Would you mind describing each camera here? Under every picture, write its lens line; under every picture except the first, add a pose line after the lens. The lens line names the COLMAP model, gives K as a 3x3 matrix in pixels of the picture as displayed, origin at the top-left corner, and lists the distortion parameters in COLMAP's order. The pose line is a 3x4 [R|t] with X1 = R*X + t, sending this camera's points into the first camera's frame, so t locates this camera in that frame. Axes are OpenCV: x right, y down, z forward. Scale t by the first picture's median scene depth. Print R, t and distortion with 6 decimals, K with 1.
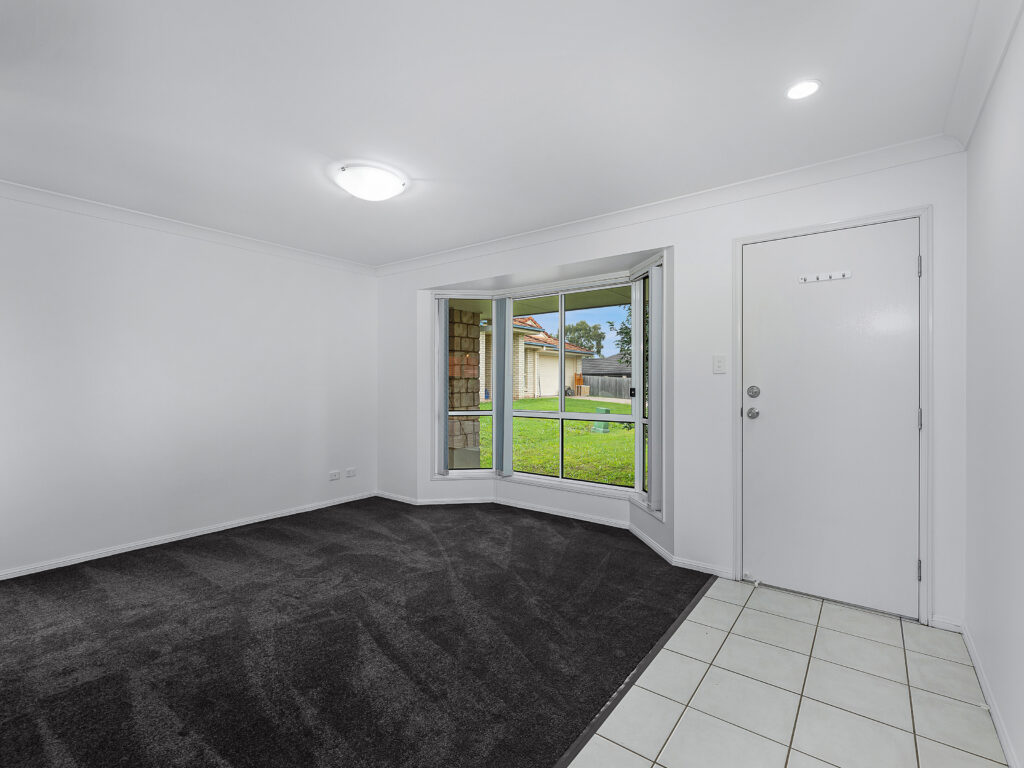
lens RADIAL K [[475.3, 0, 512.0], [0, 475.3, 384.0], [0, 0, 1]] dist [-0.001355, -0.000849]
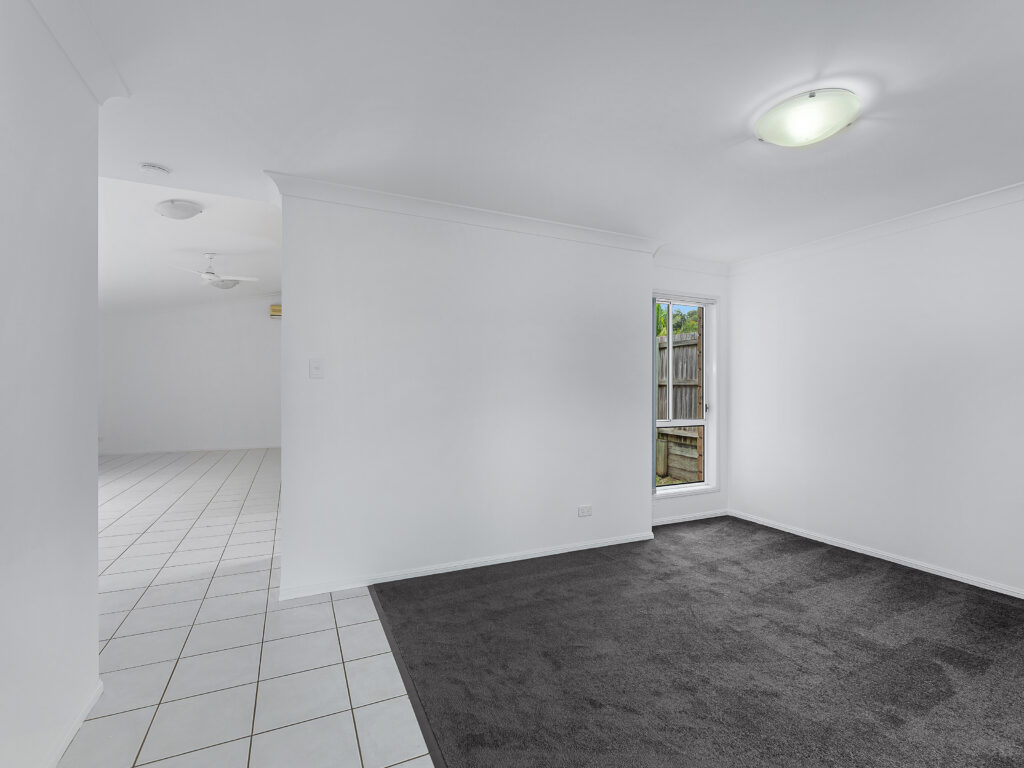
lens RADIAL K [[475.3, 0, 512.0], [0, 475.3, 384.0], [0, 0, 1]] dist [-0.001355, -0.000849]
pose [[-0.468613, -0.013225, -0.883305, 0.553860], [-0.007579, 0.999911, -0.010950, -0.004540], [0.883371, 0.001563, -0.468672, 0.924851]]
